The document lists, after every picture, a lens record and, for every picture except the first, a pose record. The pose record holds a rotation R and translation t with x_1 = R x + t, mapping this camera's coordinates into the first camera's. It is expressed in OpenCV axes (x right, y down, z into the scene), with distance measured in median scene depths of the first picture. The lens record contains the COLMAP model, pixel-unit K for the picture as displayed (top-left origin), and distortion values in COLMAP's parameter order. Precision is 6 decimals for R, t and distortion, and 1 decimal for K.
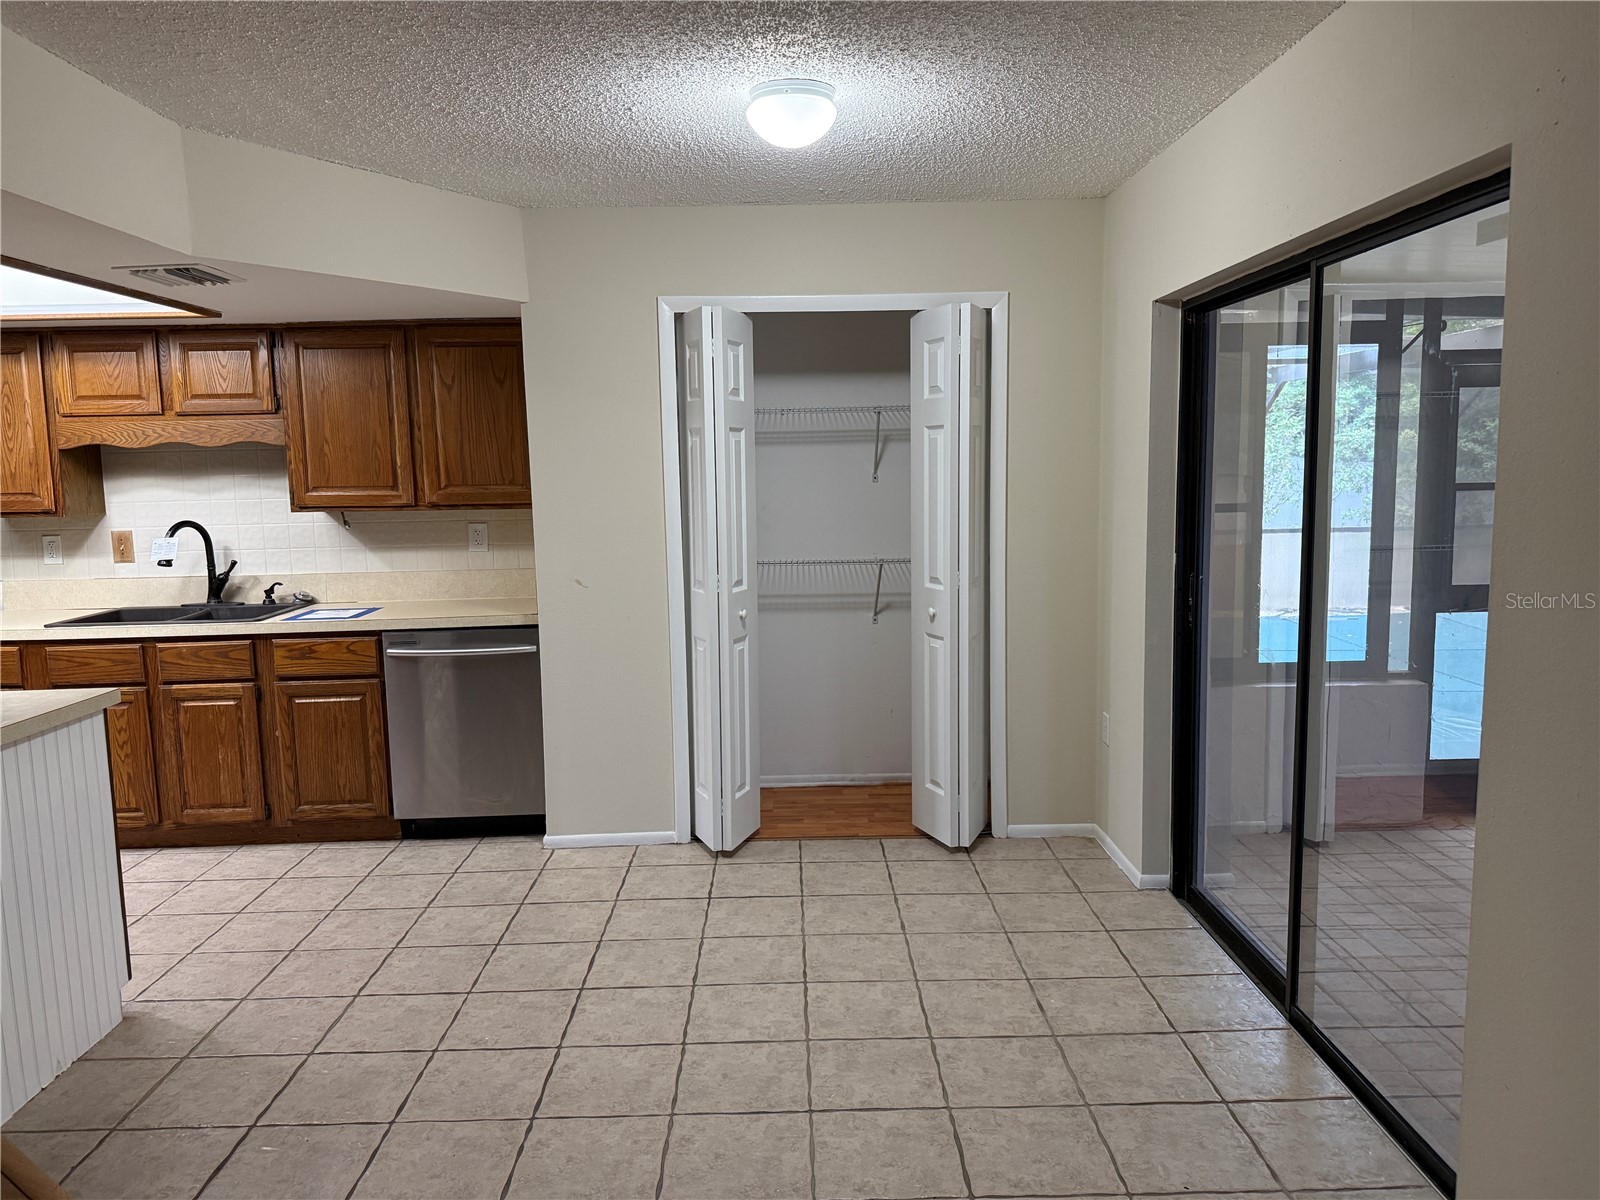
lens RADIAL K [[1124.6, 0, 800.0], [0, 1124.6, 600.0], [0, 0, 1]] dist [0.032471, -0.064650]
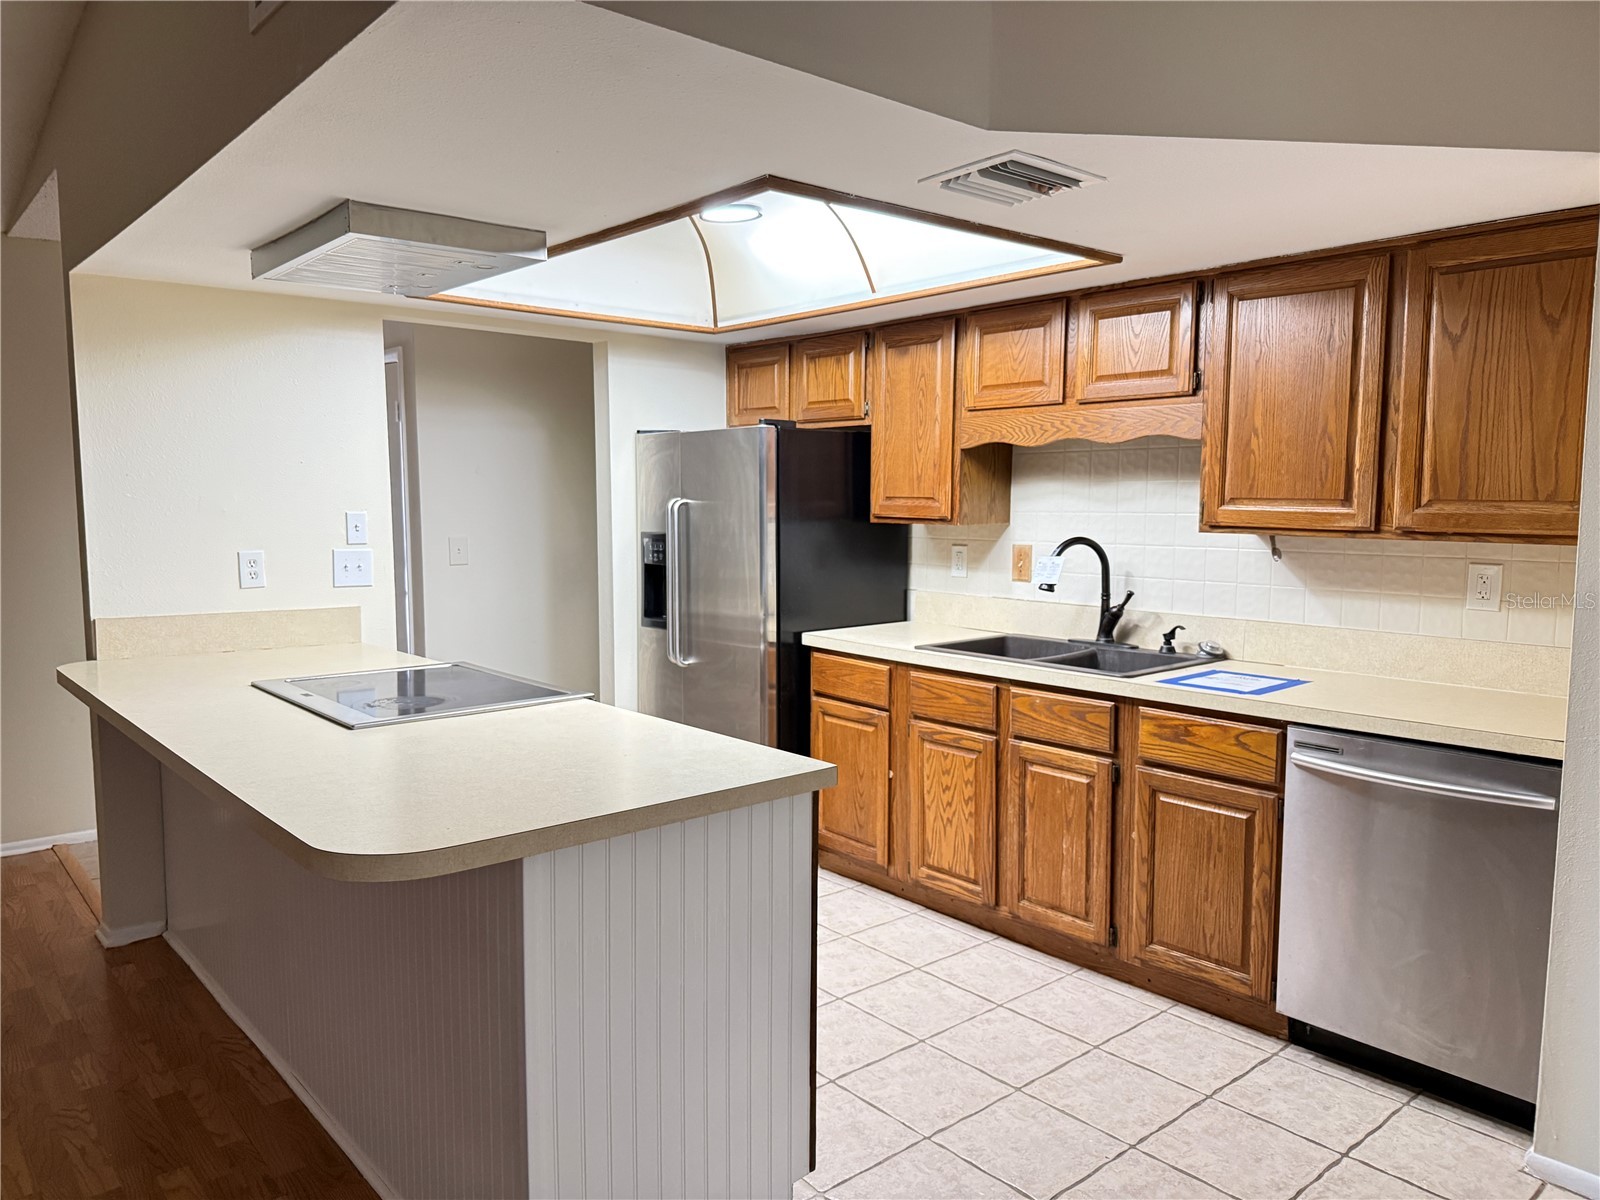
lens RADIAL K [[1109.7, 0, 800.0], [0, 1109.7, 600.0], [0, 0, 1]] dist [0.114730, -0.216683]
pose [[0.632606, 0.095064, -0.768617, -0.057911], [-0.108270, 0.993548, 0.033773, -0.032134], [0.766868, 0.061853, 0.638817, 0.357882]]
